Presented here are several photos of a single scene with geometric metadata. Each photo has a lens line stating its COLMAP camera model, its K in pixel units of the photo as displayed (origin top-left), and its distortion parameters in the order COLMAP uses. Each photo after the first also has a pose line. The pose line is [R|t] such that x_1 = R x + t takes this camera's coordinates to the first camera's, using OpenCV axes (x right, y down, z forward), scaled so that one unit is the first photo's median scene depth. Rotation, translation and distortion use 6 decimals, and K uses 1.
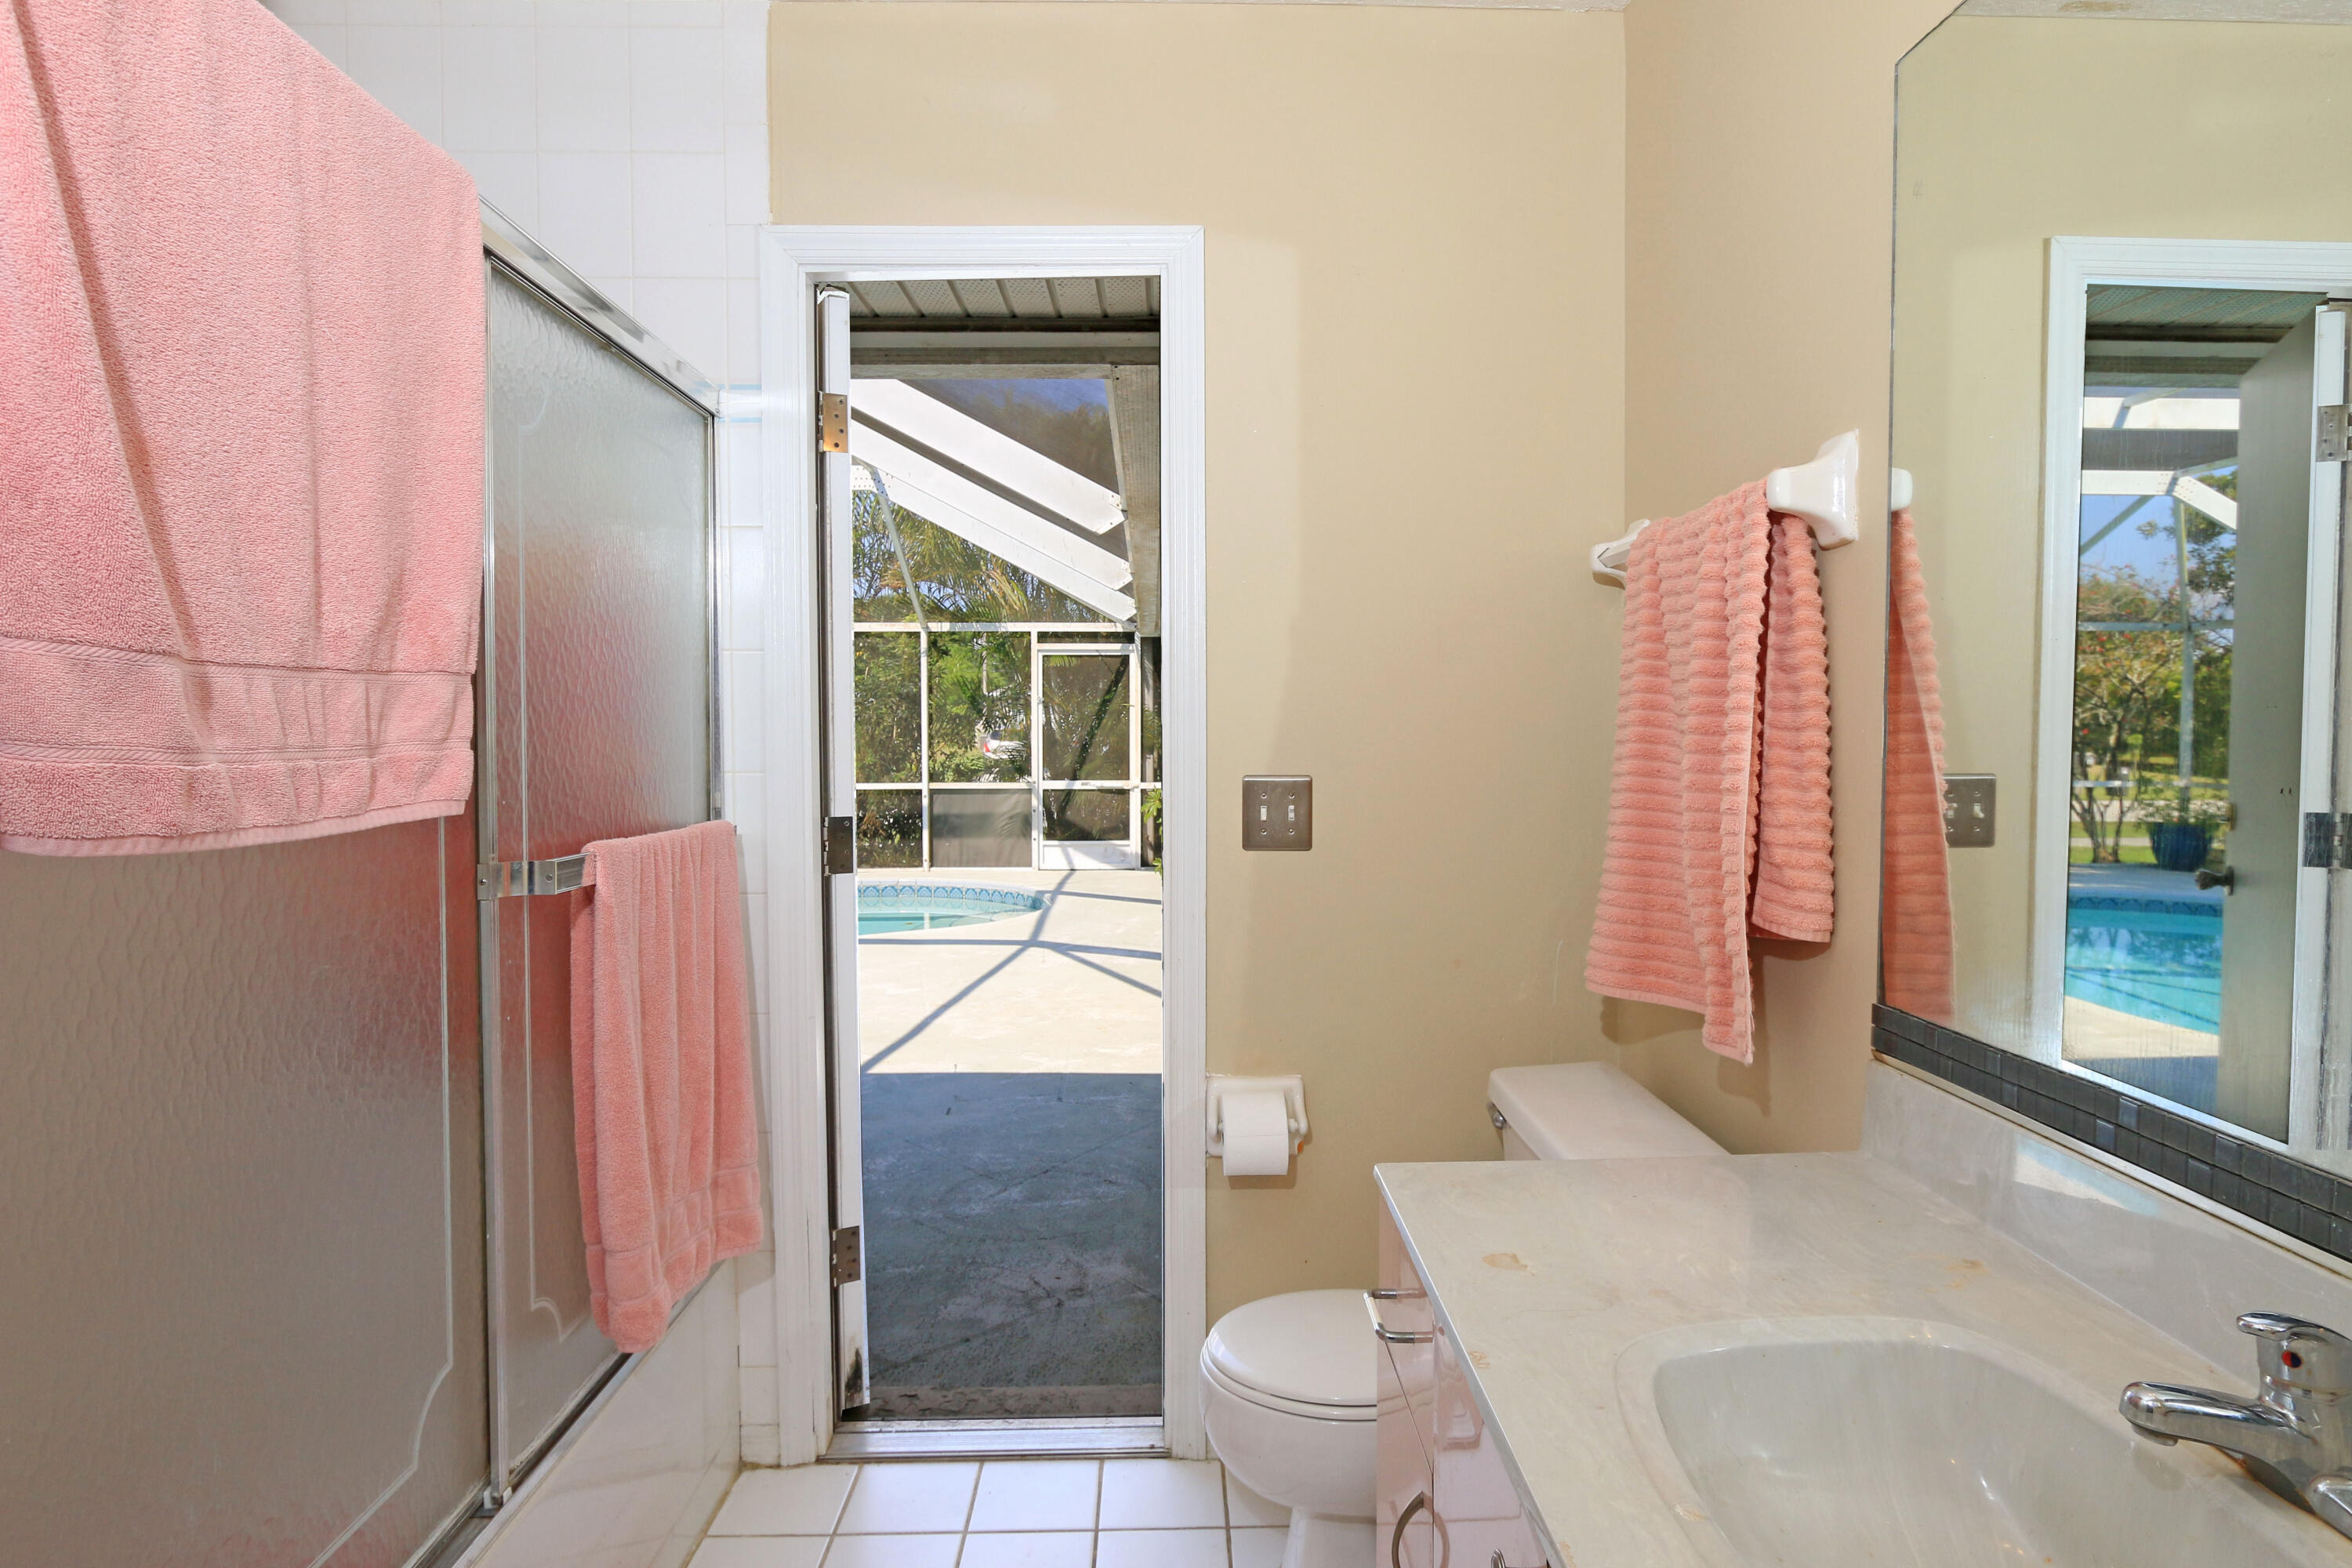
lens RADIAL K [[1330.4, 0, 1176.0], [0, 1330.4, 784.0], [0, 0, 1]] dist [-0.020097, 0.016192]
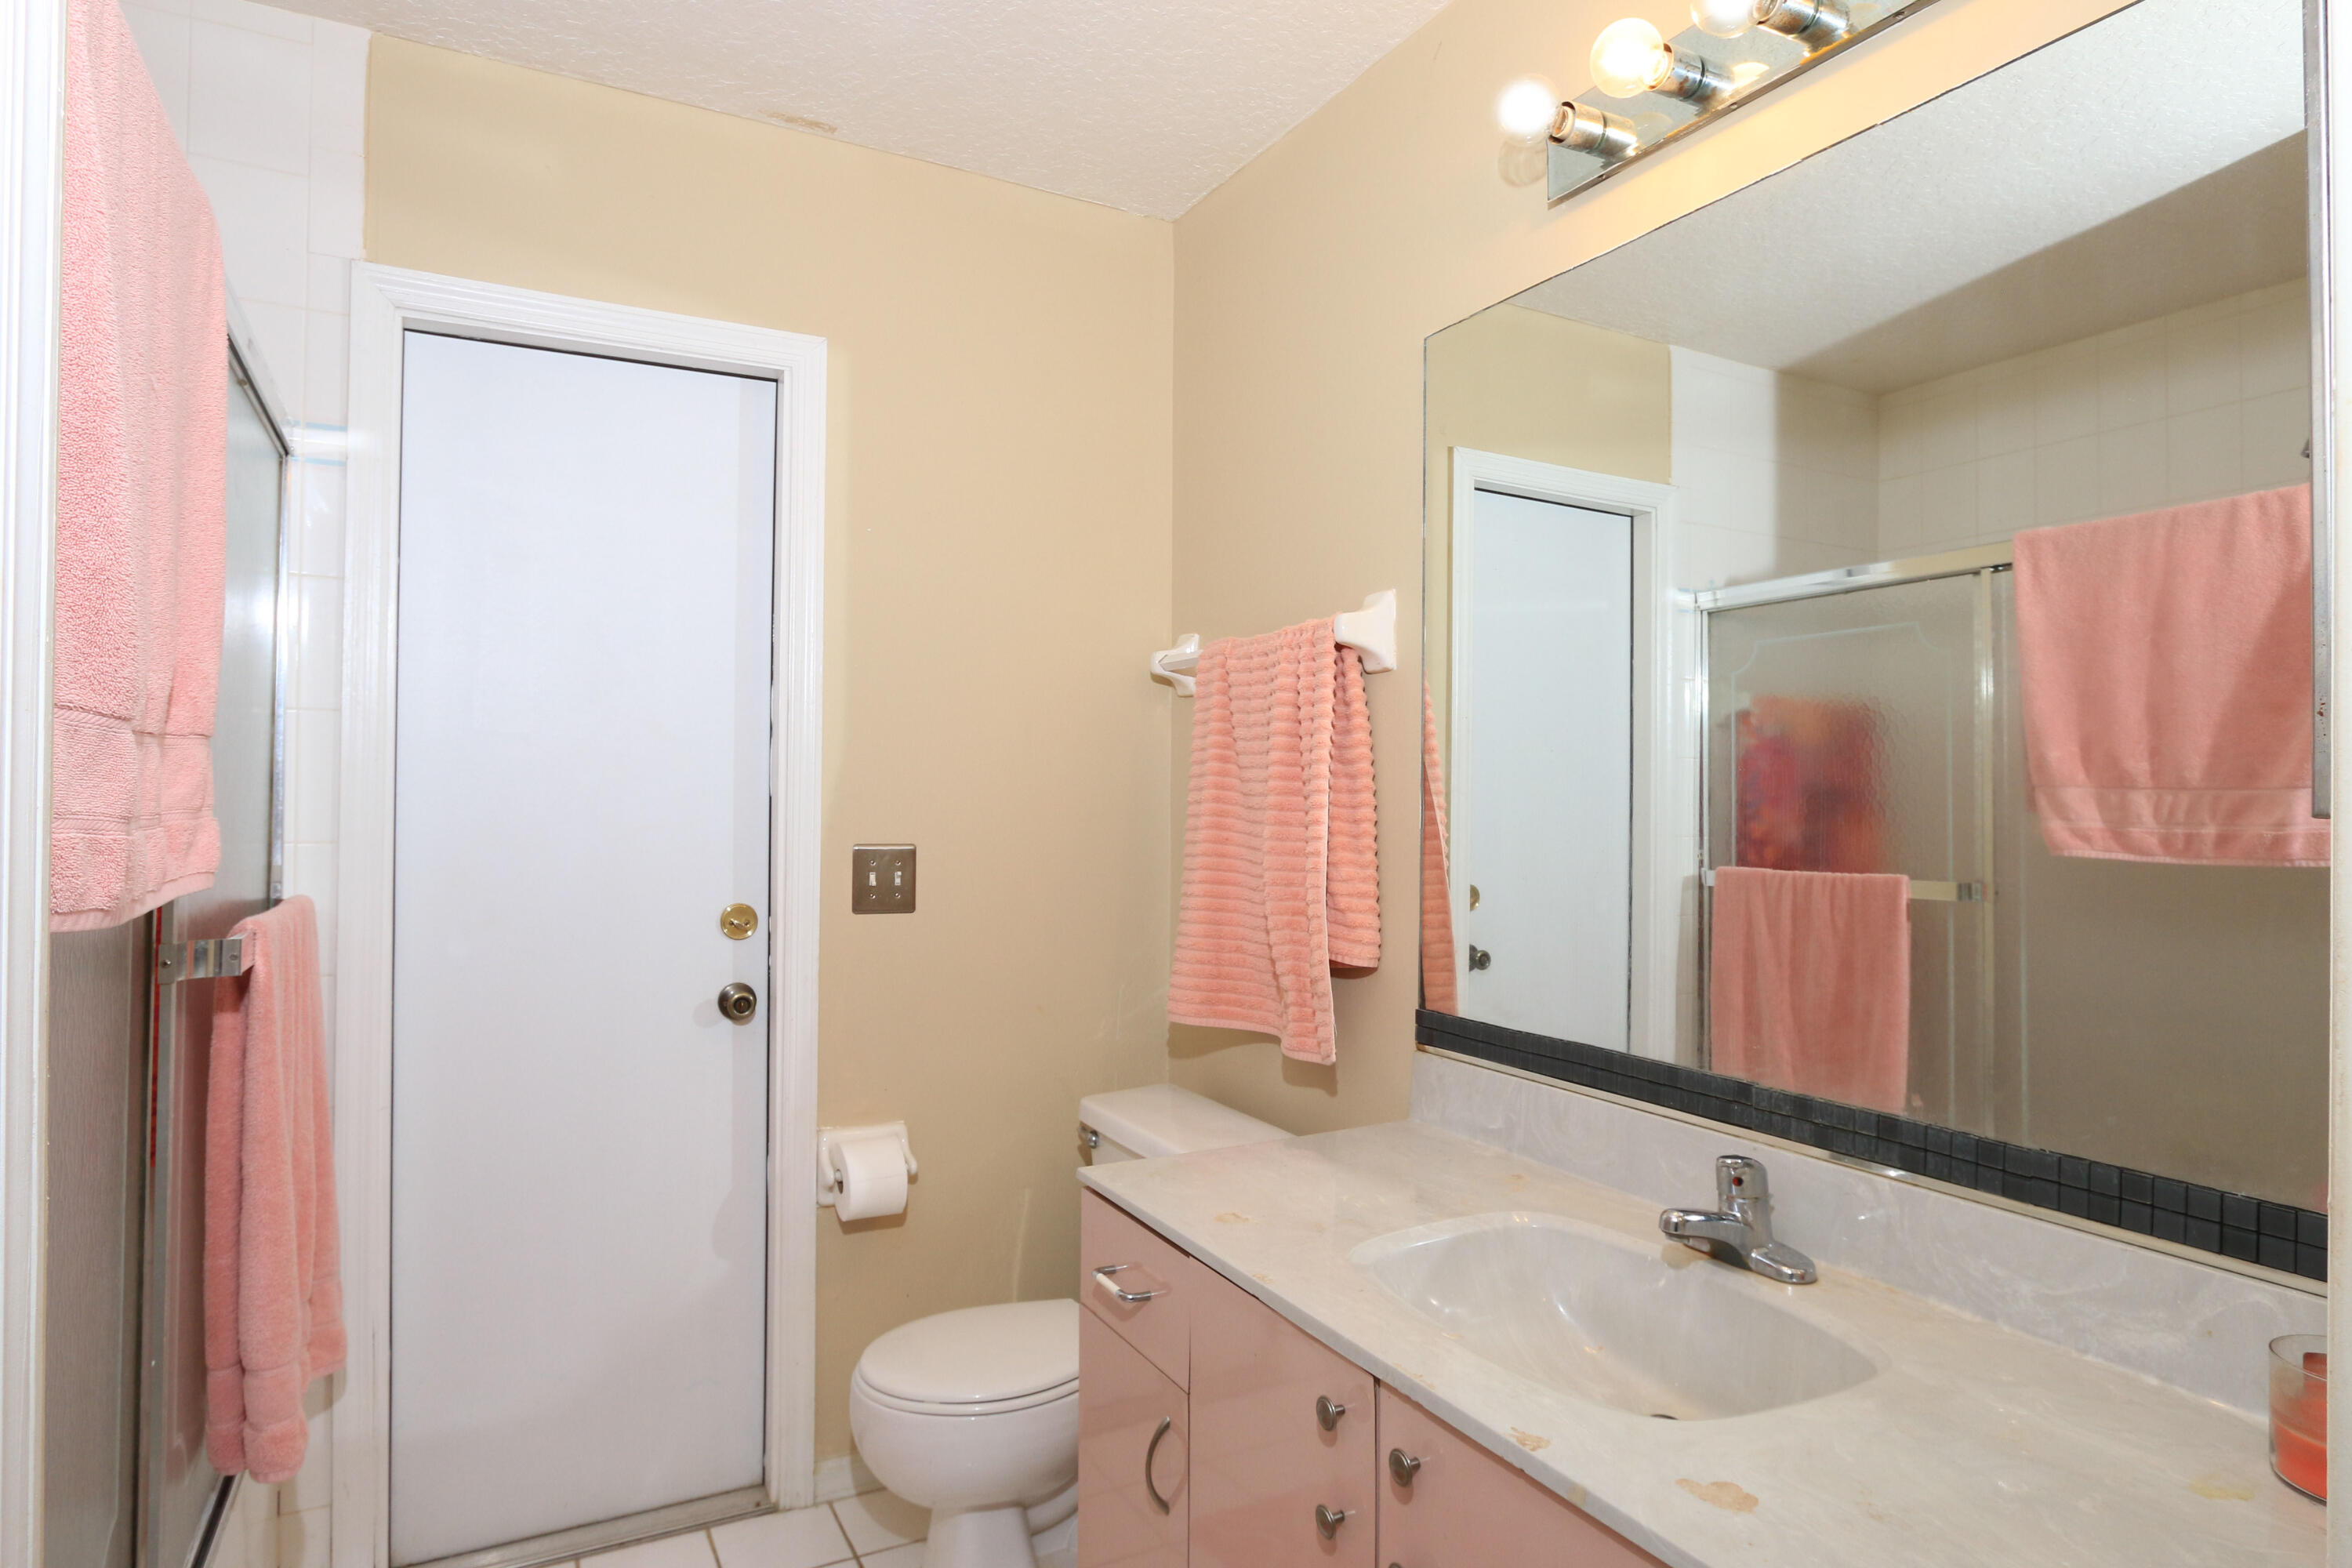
lens RADIAL K [[1330.4, 0, 1176.0], [0, 1330.4, 784.0], [0, 0, 1]] dist [-0.020097, 0.016192]
pose [[0.895699, 0.015838, 0.444378, -0.283683], [0.007115, 0.998727, -0.049937, 0.000974], [-0.444603, 0.047890, 0.894447, -0.115083]]
